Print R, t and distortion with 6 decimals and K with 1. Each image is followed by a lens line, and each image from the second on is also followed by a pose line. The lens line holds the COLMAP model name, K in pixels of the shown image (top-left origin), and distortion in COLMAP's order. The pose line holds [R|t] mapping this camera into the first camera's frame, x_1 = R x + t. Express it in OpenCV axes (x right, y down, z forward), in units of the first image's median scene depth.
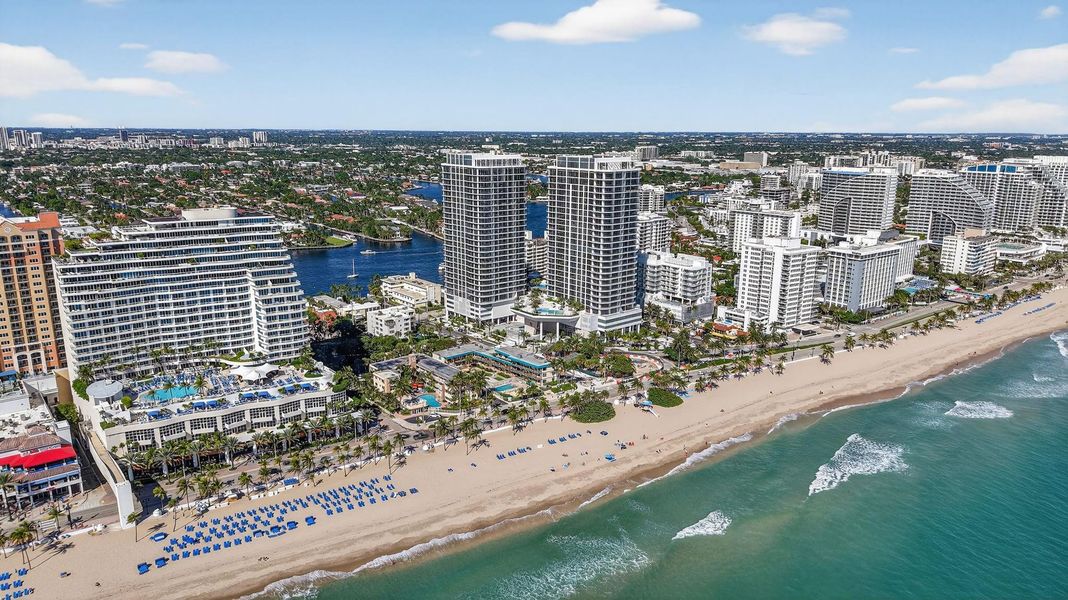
lens RADIAL K [[714.3, 0, 535.1], [0, 714.3, 303.6], [0, 0, 1]] dist [0.030432, -0.023206]
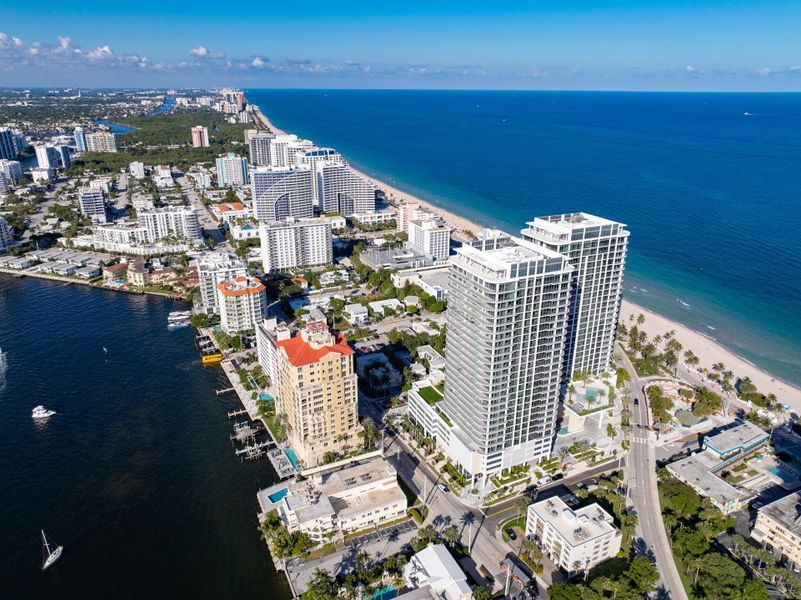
lens RADIAL K [[561.1, 0, 399.7], [0, 561.1, 298.9], [0, 0, 1]] dist [-0.010956, 0.000449]
pose [[0.258622, -0.352416, 0.899399, -0.665450], [0.222274, 0.927802, 0.299630, -0.384064], [-0.940058, 0.122422, 0.318283, 1.021484]]
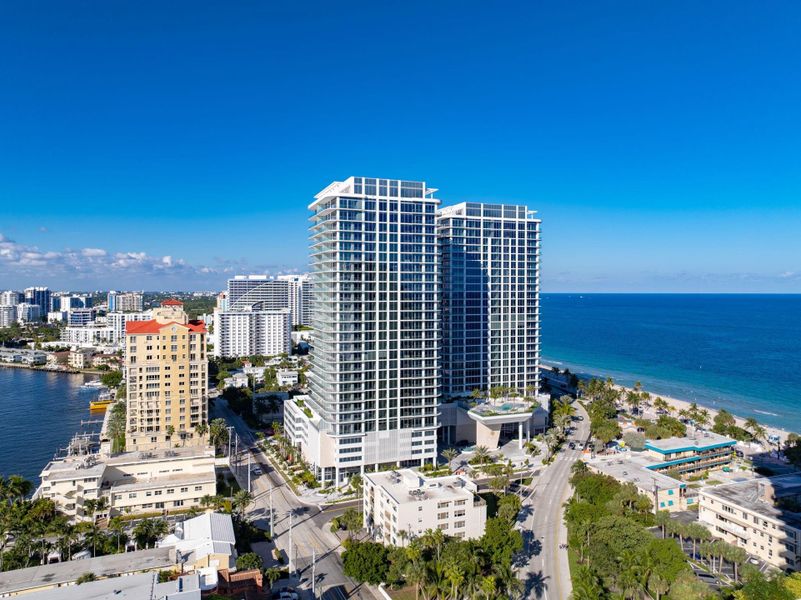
lens RADIAL K [[561.1, 0, 400.7], [0, 561.1, 297.1], [0, 0, 1]] dist [-0.010956, 0.000449]
pose [[0.323054, -0.023603, 0.946086, -0.570656], [0.218697, 0.974492, -0.050366, -0.095898], [-0.920765, 0.223177, 0.319976, 0.923931]]
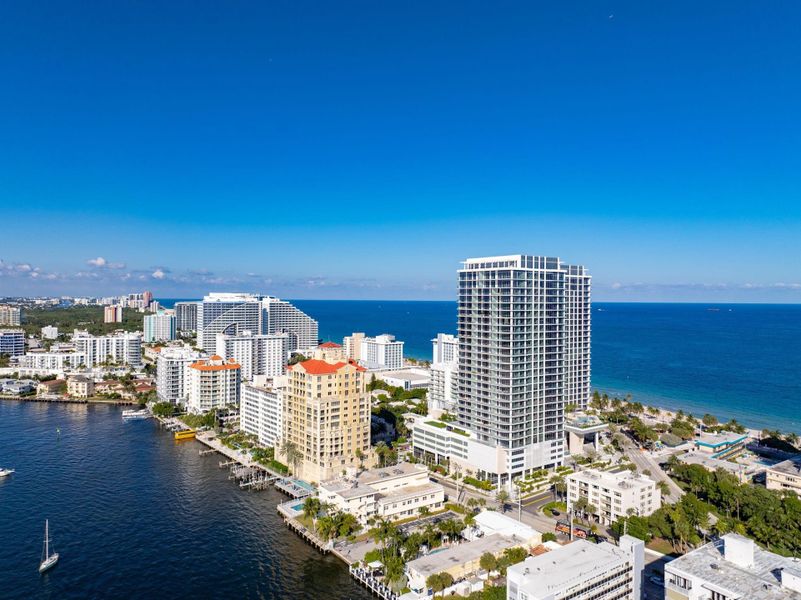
lens RADIAL K [[561.1, 0, 400.2], [0, 561.1, 295.5], [0, 0, 1]] dist [-0.010956, 0.000449]
pose [[0.084985, -0.007695, 0.996353, -0.778543], [0.222433, 0.974881, -0.011443, -0.205610], [-0.971237, 0.222594, 0.084561, 1.178678]]
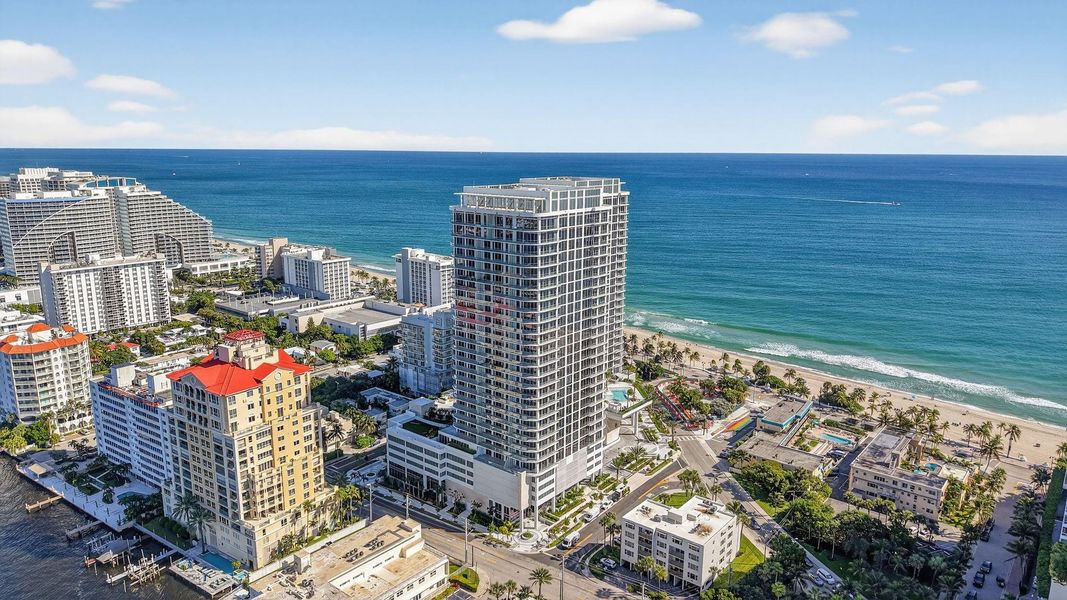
lens RADIAL K [[713.6, 0, 534.2], [0, 713.6, 298.7], [0, 0, 1]] dist [0.030432, -0.023206]
pose [[-0.189863, -0.216237, 0.957702, -0.648864], [0.217710, 0.941889, 0.255827, -0.290049], [-0.957368, 0.257074, -0.131753, 1.190705]]
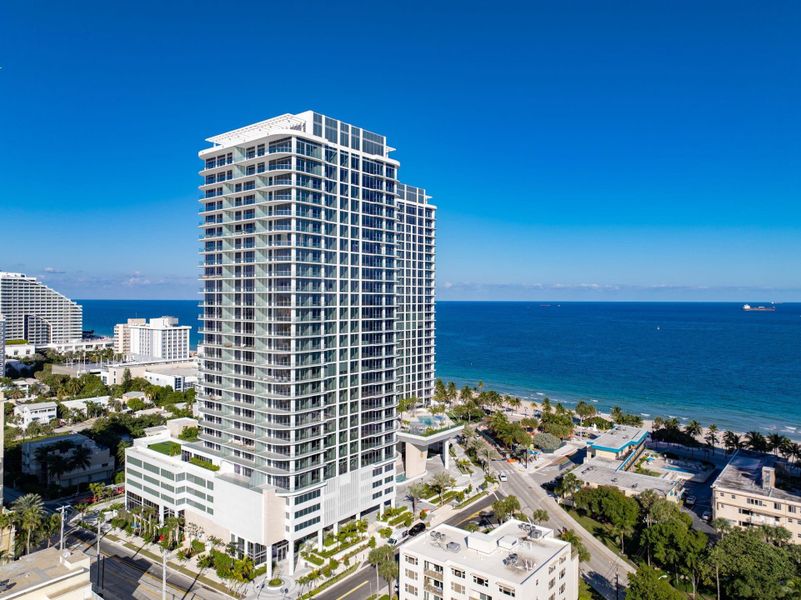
lens RADIAL K [[561.1, 0, 404.1], [0, 561.1, 297.9], [0, 0, 1]] dist [-0.010956, 0.000449]
pose [[-0.202599, -0.011985, 0.979188, -0.464193], [0.217834, 0.974320, 0.056996, -0.128644], [-0.954726, 0.224847, -0.194785, 1.126692]]
